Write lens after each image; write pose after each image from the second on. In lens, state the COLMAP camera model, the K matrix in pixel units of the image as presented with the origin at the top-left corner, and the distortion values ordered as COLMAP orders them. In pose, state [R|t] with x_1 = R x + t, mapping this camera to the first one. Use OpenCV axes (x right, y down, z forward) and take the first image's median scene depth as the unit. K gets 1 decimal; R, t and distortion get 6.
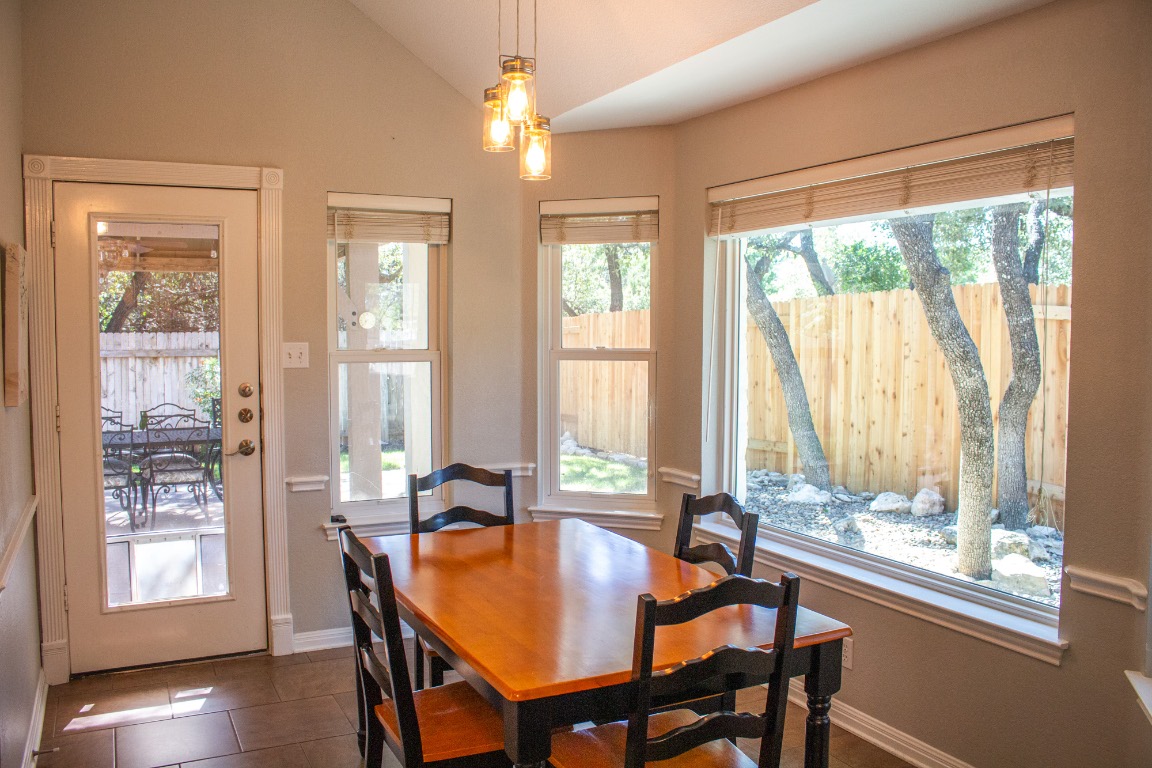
lens RADIAL K [[943.4, 0, 576.0], [0, 943.4, 384.0], [0, 0, 1]] dist [-0.161949, 0.131634]
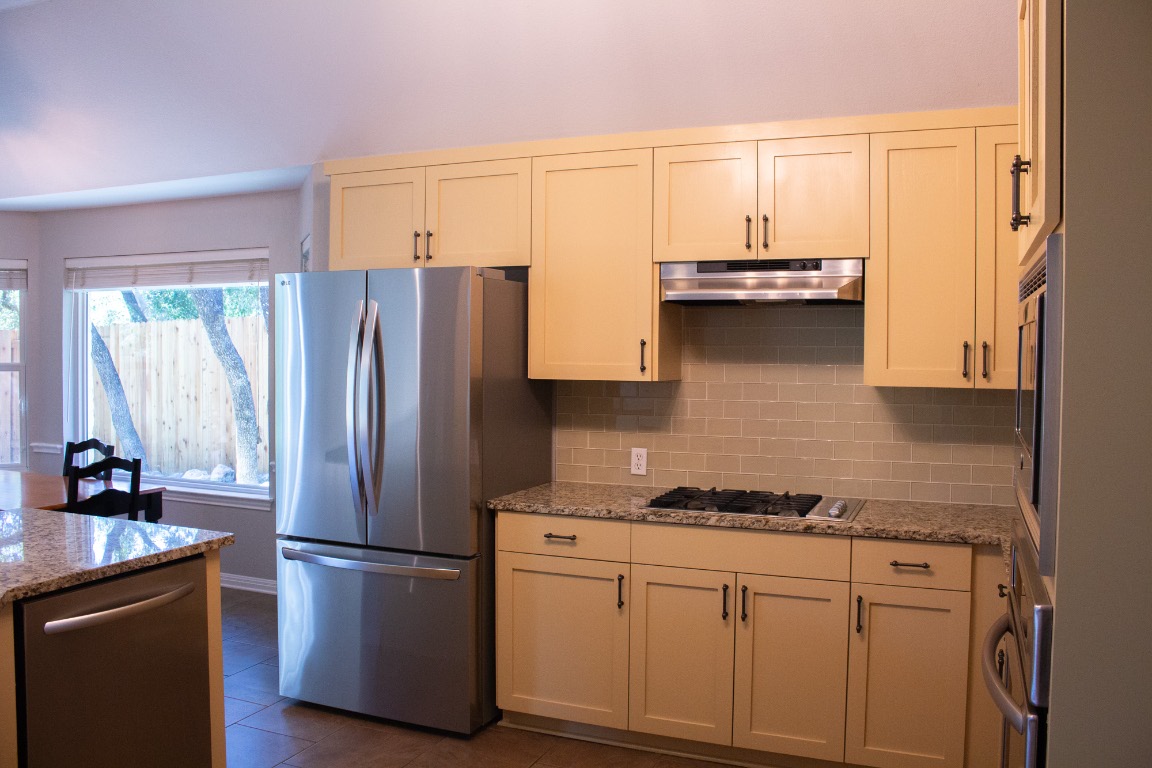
lens RADIAL K [[943.4, 0, 576.0], [0, 943.4, 384.0], [0, 0, 1]] dist [-0.161949, 0.131634]
pose [[0.757520, -0.018361, 0.652553, -0.111859], [0.031081, 0.999485, -0.007957, 0.020416], [-0.652071, 0.026310, 0.757701, -0.380163]]
